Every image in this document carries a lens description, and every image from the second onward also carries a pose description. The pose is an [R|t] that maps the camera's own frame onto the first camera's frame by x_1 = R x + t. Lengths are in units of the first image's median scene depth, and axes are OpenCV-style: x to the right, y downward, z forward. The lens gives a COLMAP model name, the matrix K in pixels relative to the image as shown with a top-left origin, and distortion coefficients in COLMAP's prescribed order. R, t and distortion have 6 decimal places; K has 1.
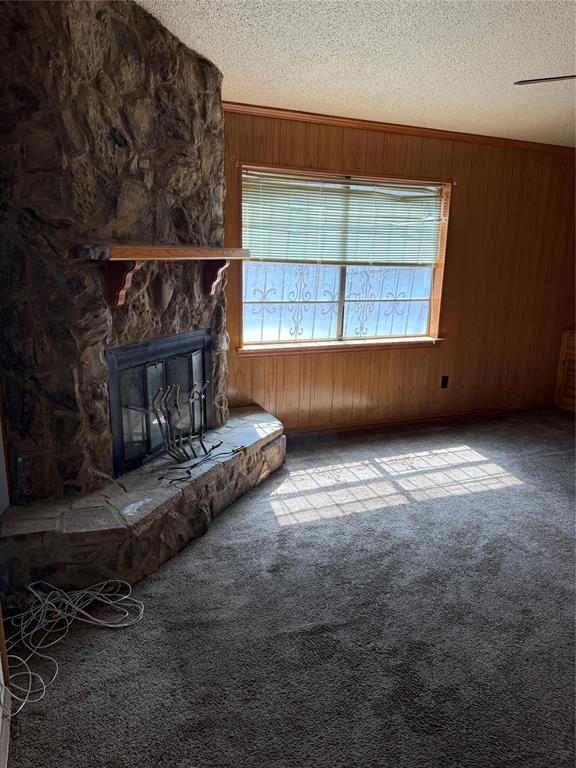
lens RADIAL K [[534.4, 0, 294.2], [0, 534.4, 388.5], [0, 0, 1]] dist [0.091369, -0.135212]
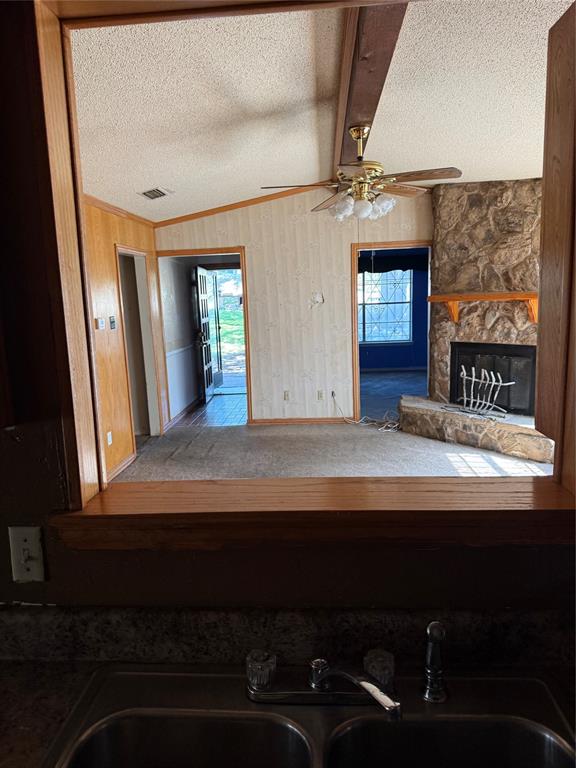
lens RADIAL K [[537.3, 0, 271.9], [0, 537.3, 381.2], [0, 0, 1]] dist [0.086181, -0.230717]
pose [[-0.472798, 0.137634, -0.870356, 1.325628], [-0.183778, 0.950604, 0.250156, -0.228805], [0.861793, 0.278226, -0.424149, 0.921533]]
